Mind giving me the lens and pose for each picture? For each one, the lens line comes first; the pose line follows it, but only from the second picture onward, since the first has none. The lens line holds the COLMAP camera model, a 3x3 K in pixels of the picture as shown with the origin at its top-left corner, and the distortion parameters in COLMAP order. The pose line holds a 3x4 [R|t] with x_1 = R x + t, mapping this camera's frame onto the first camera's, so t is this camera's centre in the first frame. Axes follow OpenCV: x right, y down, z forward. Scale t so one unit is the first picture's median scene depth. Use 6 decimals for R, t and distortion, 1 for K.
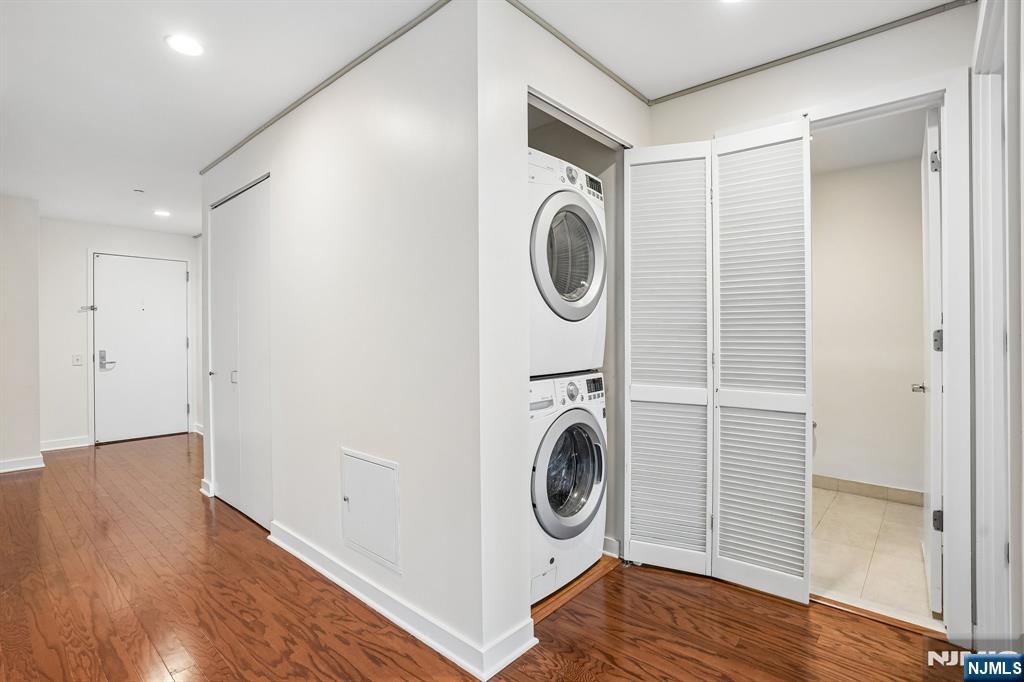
lens RADIAL K [[493.8, 0, 518.8], [0, 493.8, 335.3], [0, 0, 1]] dist [-0.060651, 0.021958]
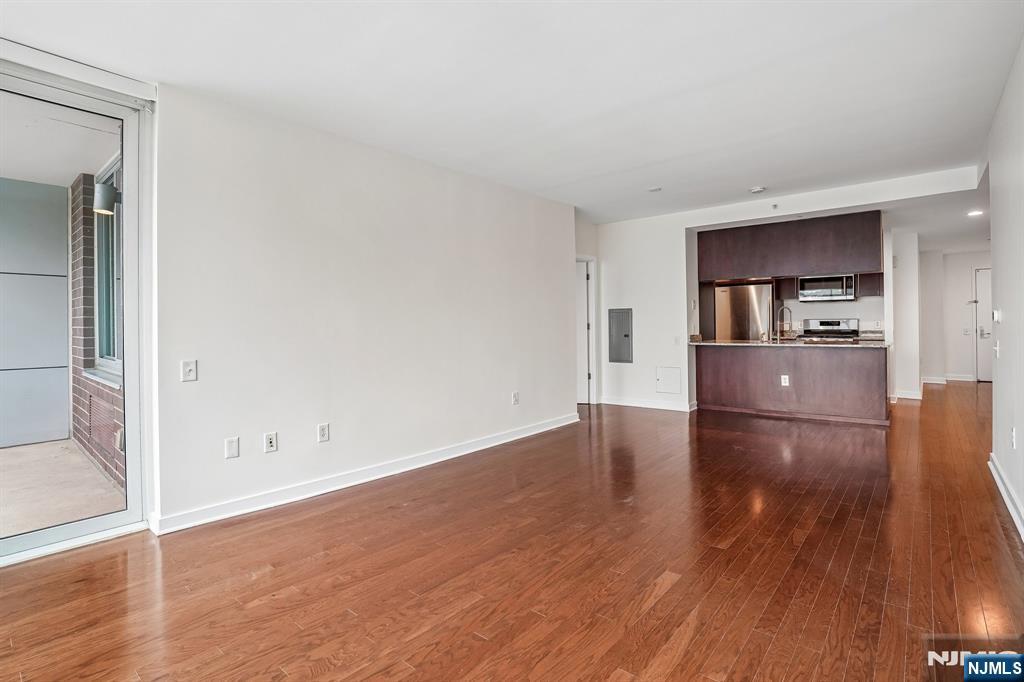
lens RADIAL K [[493.8, 0, 515.5], [0, 493.8, 324.6], [0, 0, 1]] dist [-0.060651, 0.021958]
pose [[0.028848, 0.006840, -0.999560, 0.764634], [0.018905, 0.999794, 0.007387, -0.019079], [0.999405, -0.019109, 0.028713, -0.701539]]
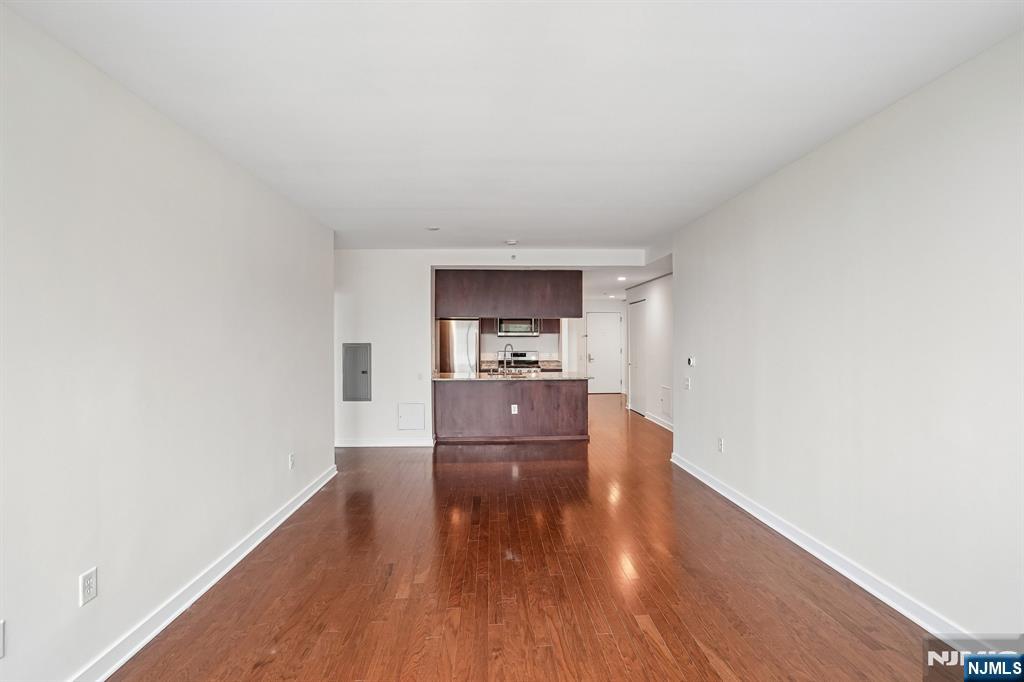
lens RADIAL K [[493.8, 0, 520.6], [0, 493.8, 339.2], [0, 0, 1]] dist [-0.060651, 0.021958]
pose [[0.700449, 0.003354, -0.713695, 0.617680], [0.003943, 0.999956, 0.008570, -0.062689], [0.713692, -0.008817, 0.700404, -0.935009]]
